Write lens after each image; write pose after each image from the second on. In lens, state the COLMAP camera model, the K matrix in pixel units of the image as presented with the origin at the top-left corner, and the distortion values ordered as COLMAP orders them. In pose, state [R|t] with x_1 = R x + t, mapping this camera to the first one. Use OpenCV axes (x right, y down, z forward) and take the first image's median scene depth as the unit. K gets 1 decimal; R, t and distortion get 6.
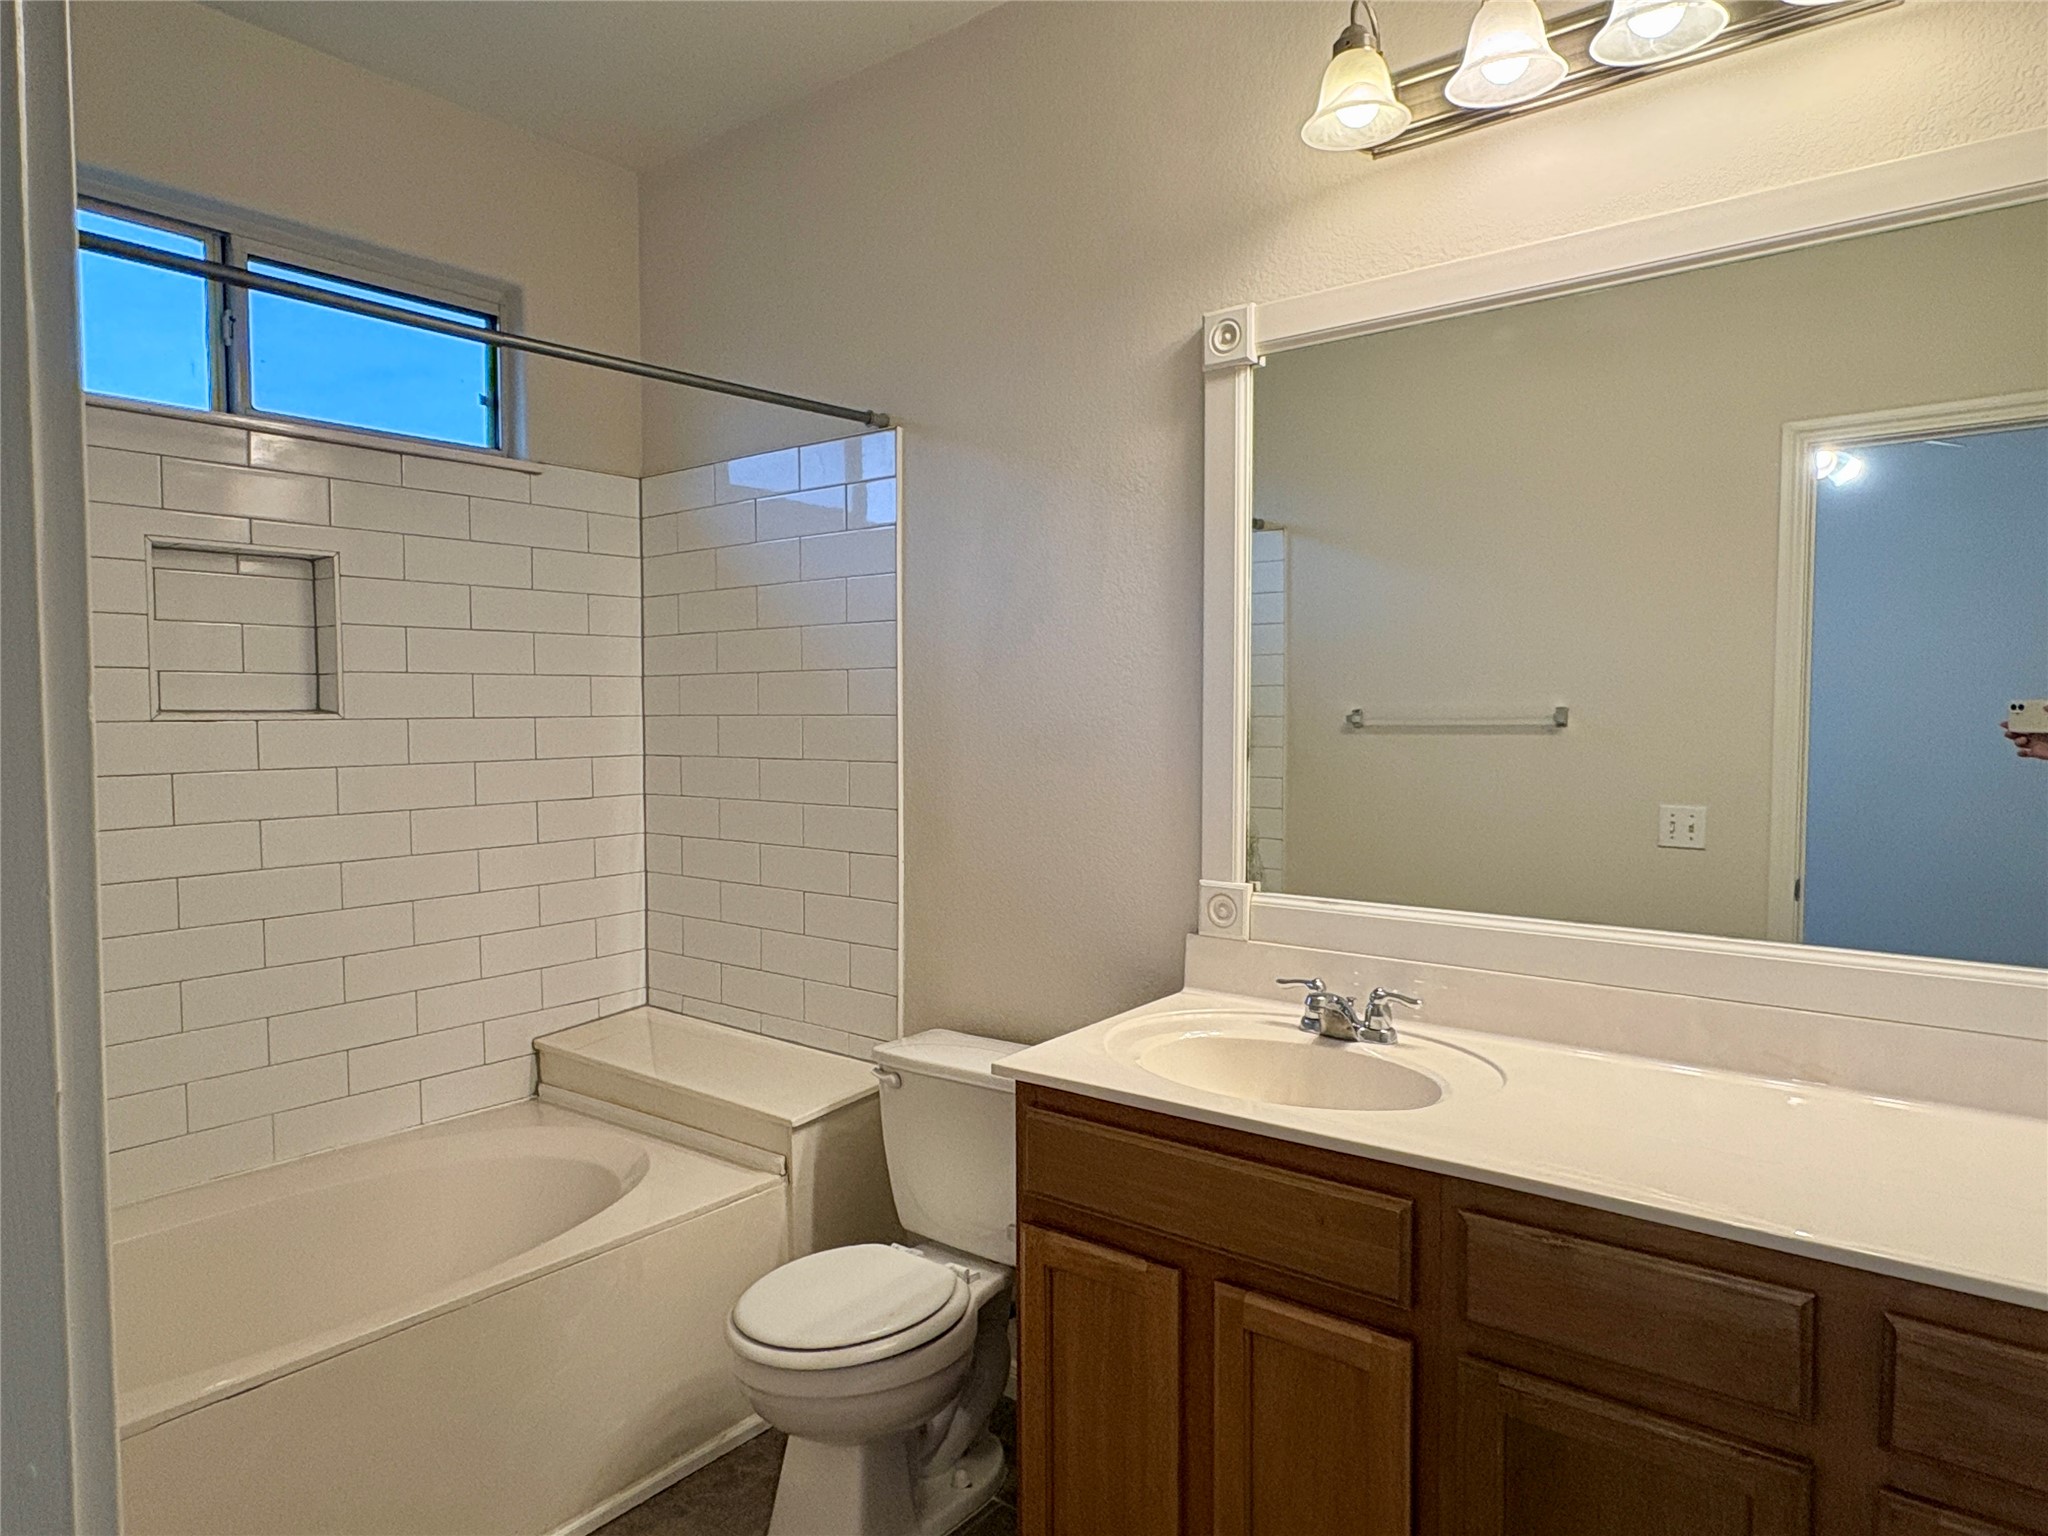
lens RADIAL K [[1248.6, 0, 1023.7], [0, 1248.6, 765.7], [0, 0, 1]] dist [0.002230, 0.000074]
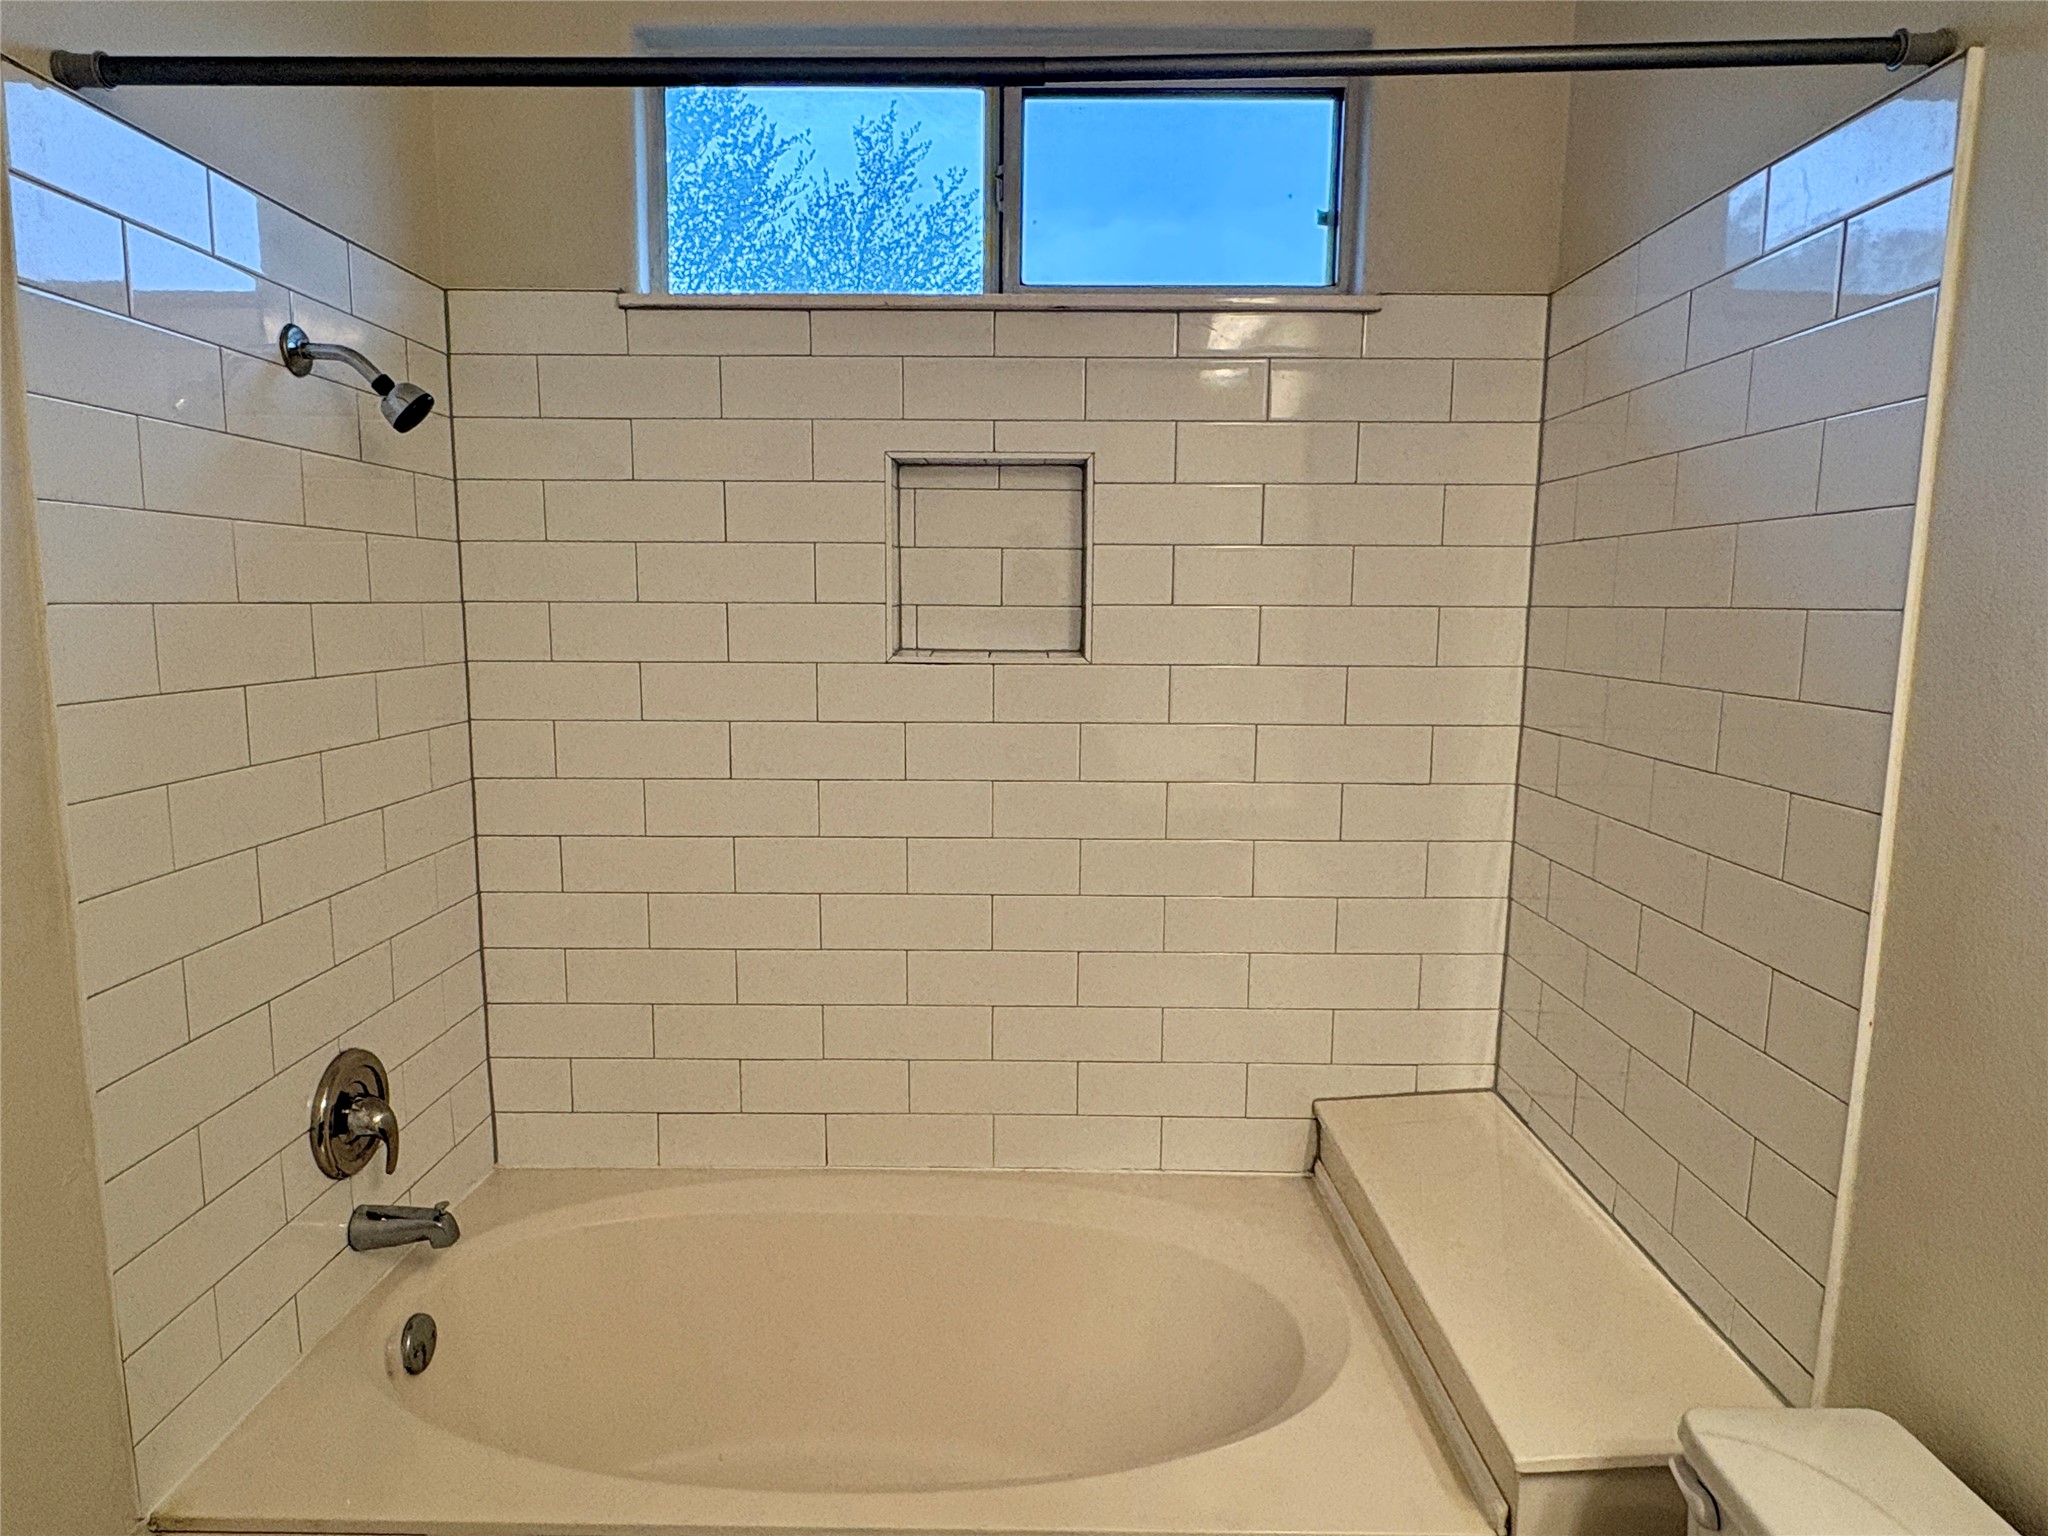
lens RADIAL K [[1248.6, 0, 1024.1], [0, 1248.6, 775.4], [0, 0, 1]] dist [0.002230, 0.000074]
pose [[0.615991, 0.119820, -0.778588, 0.062776], [-0.048078, 0.992240, 0.114662, -0.055357], [0.786285, -0.033198, 0.616971, 0.459939]]
